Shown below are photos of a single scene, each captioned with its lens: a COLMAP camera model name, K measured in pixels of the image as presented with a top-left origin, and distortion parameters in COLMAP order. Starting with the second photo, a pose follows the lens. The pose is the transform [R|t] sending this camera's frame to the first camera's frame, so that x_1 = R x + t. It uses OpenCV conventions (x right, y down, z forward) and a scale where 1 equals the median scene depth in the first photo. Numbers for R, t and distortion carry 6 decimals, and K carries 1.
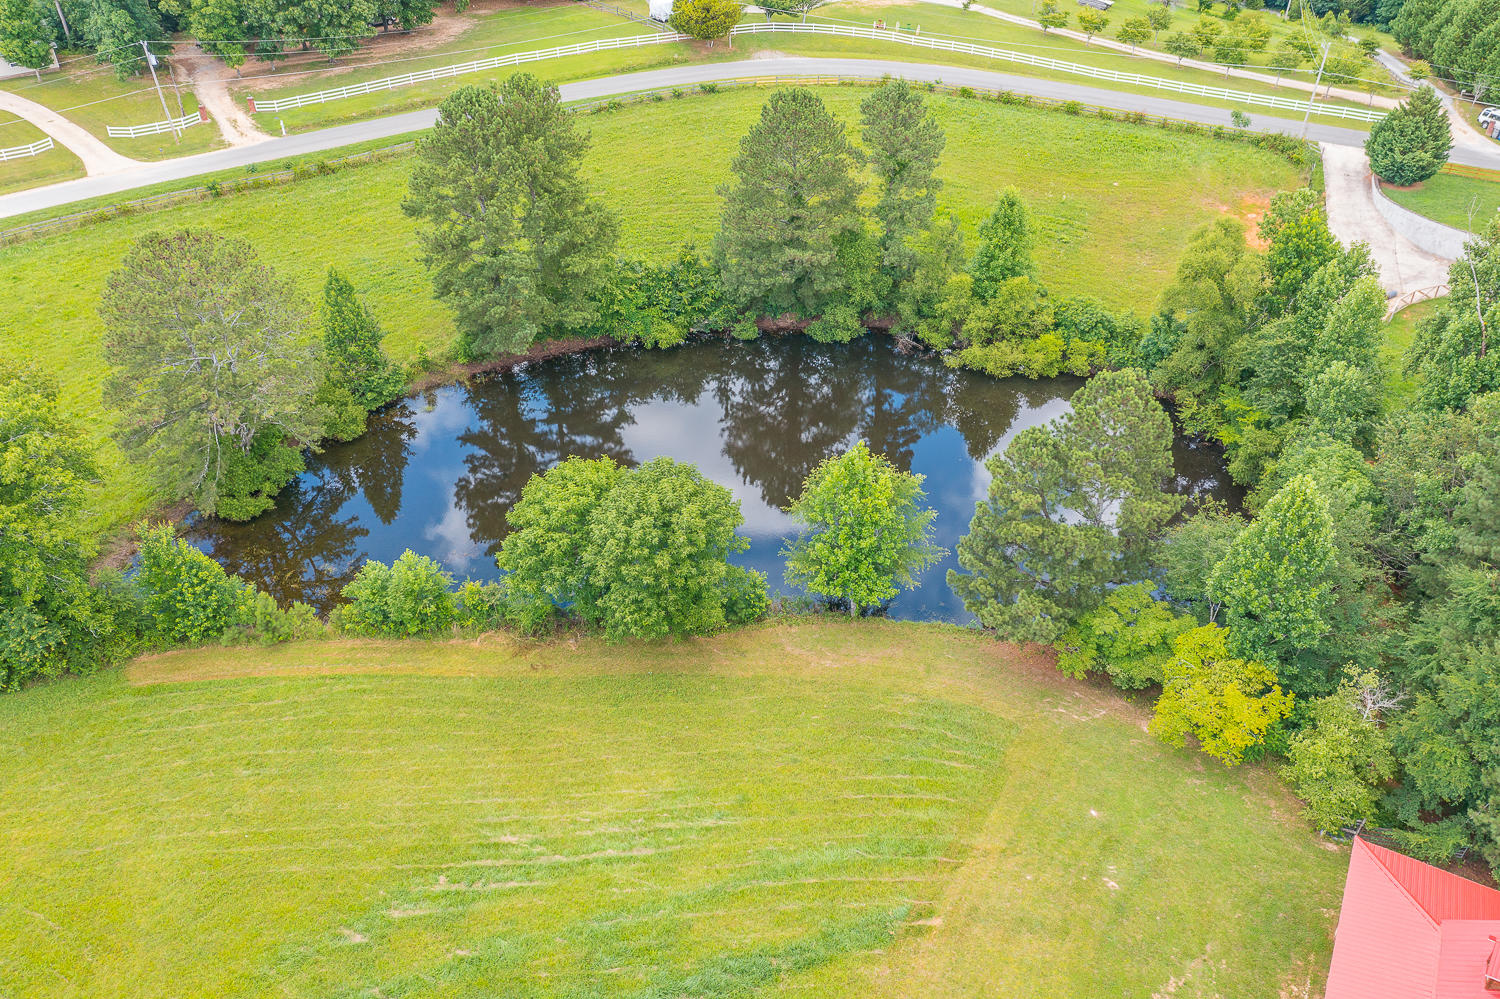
lens RADIAL K [[1183.0, 0, 746.1], [0, 1183.0, 491.8], [0, 0, 1]] dist [-0.006791, 0.005239]
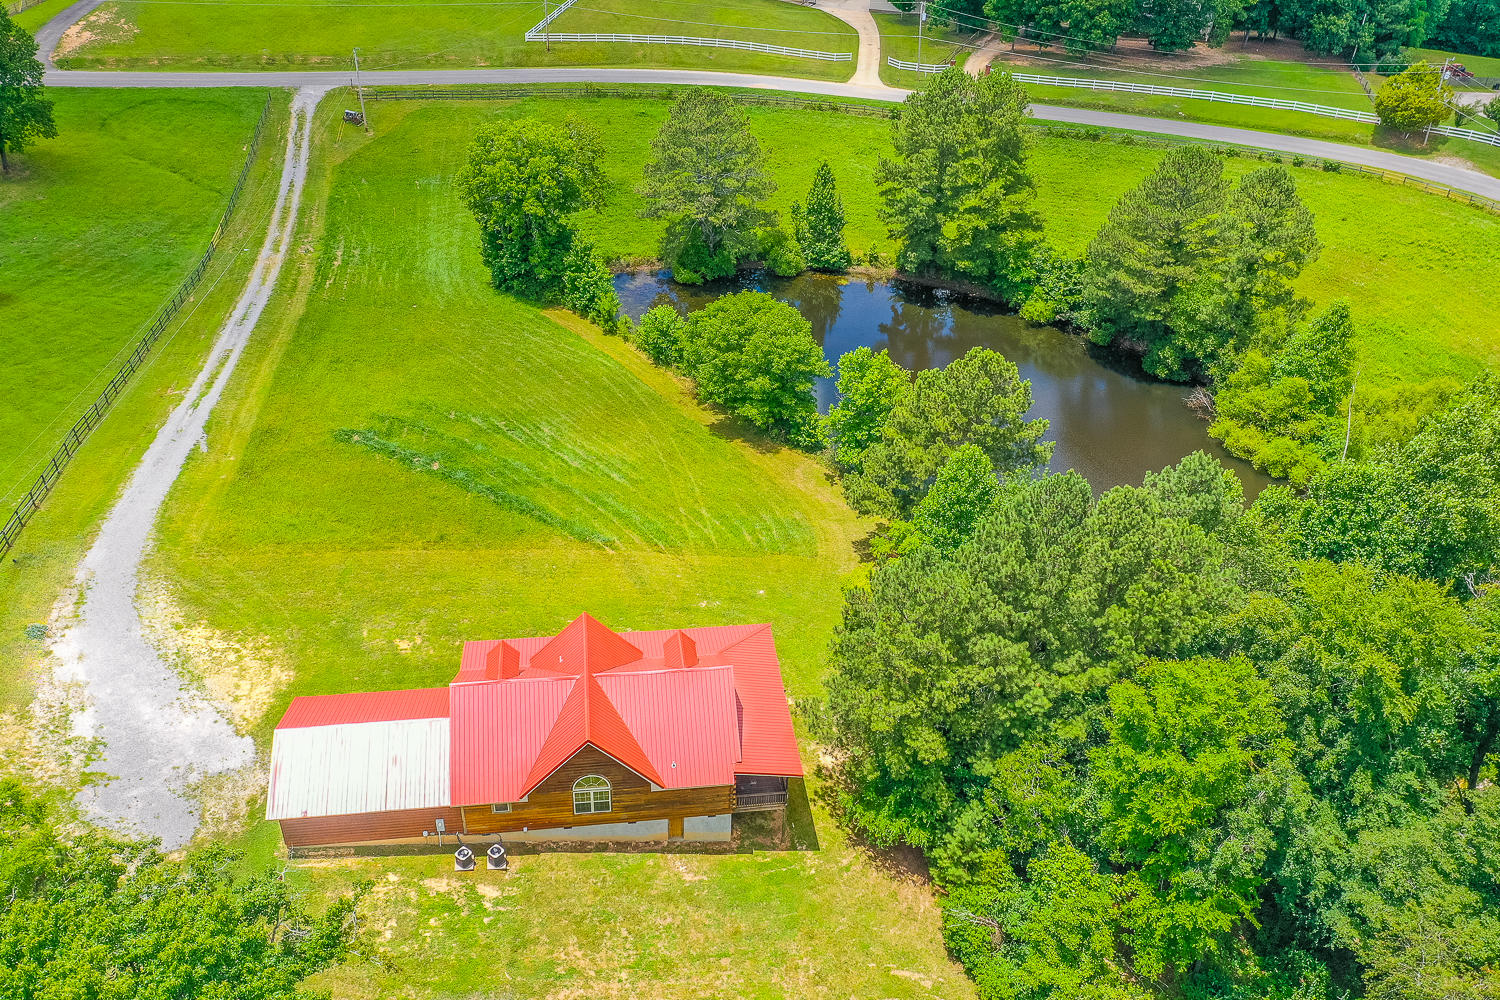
lens RADIAL K [[1269.8, 0, 746.1], [0, 1269.8, 485.1], [0, 0, 1]] dist [0.003636, 0.002738]
pose [[0.603707, 0.457495, -0.652868, 0.892328], [-0.485797, 0.860445, 0.153738, -0.047920], [0.632092, 0.224348, 0.741706, -0.128485]]
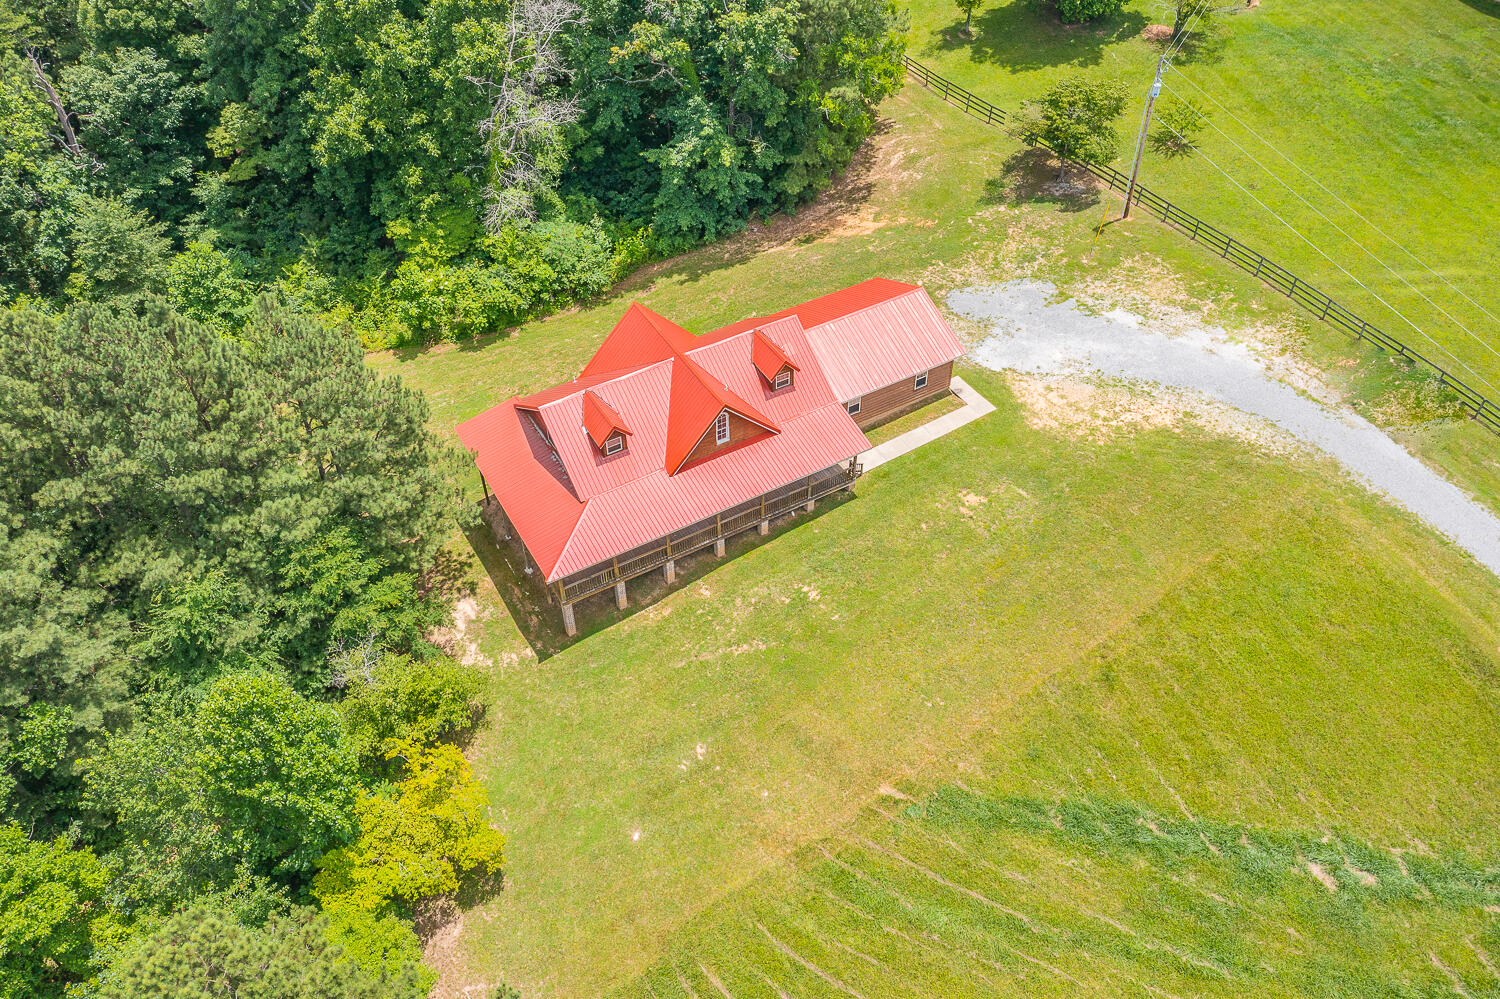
lens RADIAL K [[1183.0, 0, 751.3], [0, 1183.0, 492.5], [0, 0, 1]] dist [-0.006791, 0.005239]
pose [[-0.866916, -0.337493, 0.366818, -0.015265], [0.300341, 0.233645, 0.924773, -0.429000], [-0.397809, 0.911871, -0.101187, 0.597339]]
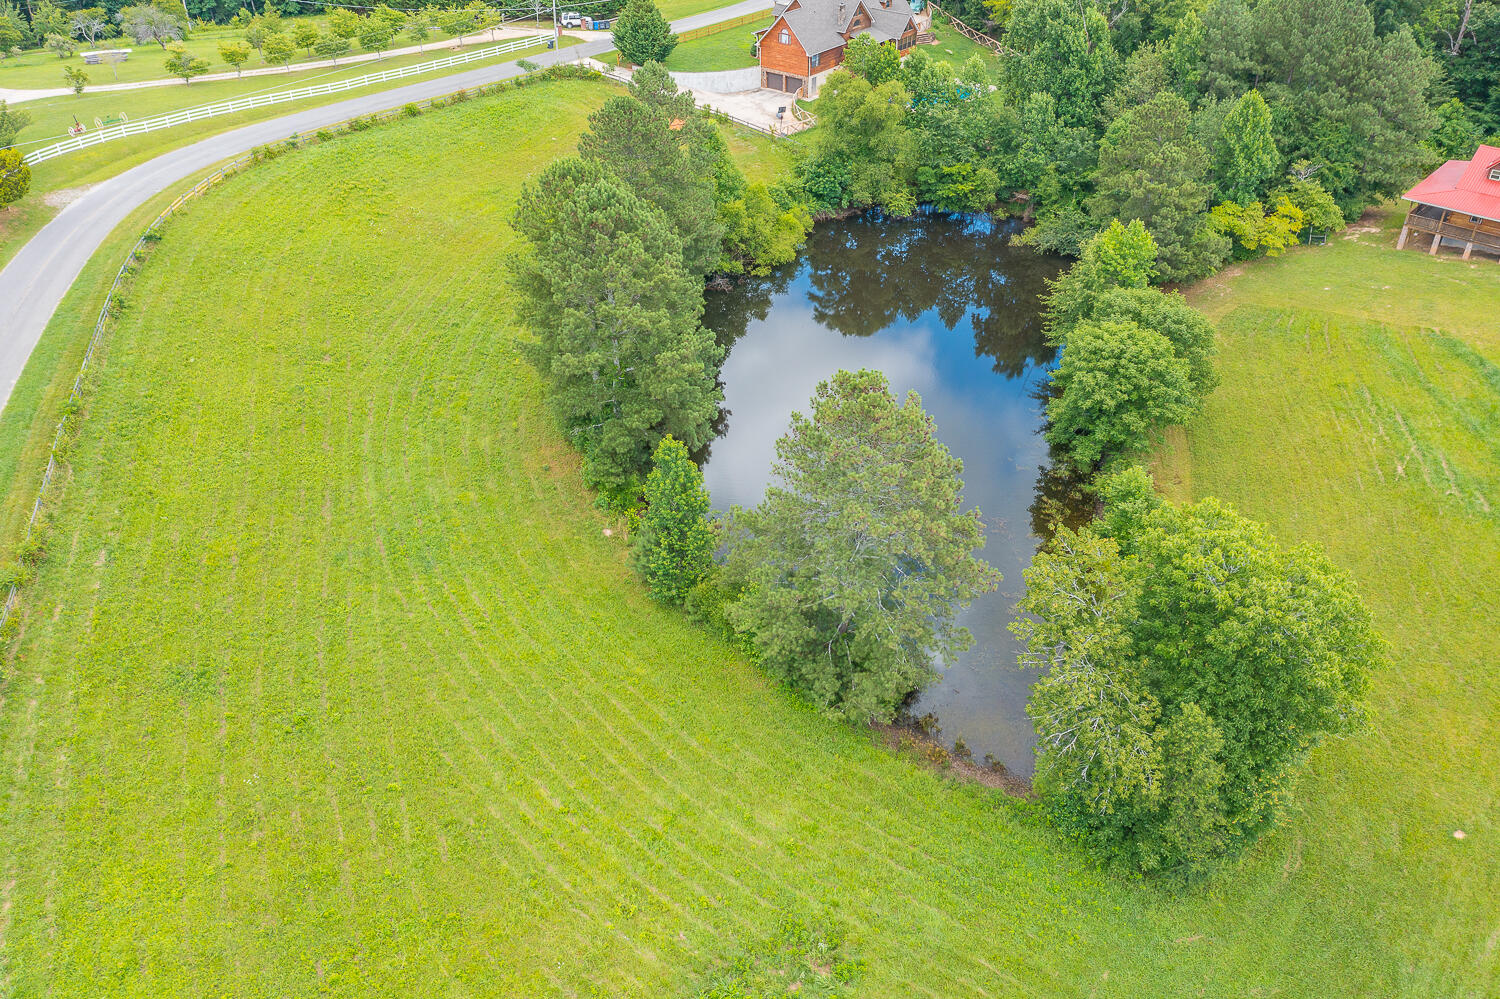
lens RADIAL K [[1183.0, 0, 746.0], [0, 1183.0, 500.4], [0, 0, 1]] dist [-0.006791, 0.005239]
pose [[0.235125, -0.560811, 0.793856, -1.129729], [0.570392, 0.740939, 0.354489, -0.468204], [-0.787000, 0.369461, 0.494095, 0.673983]]
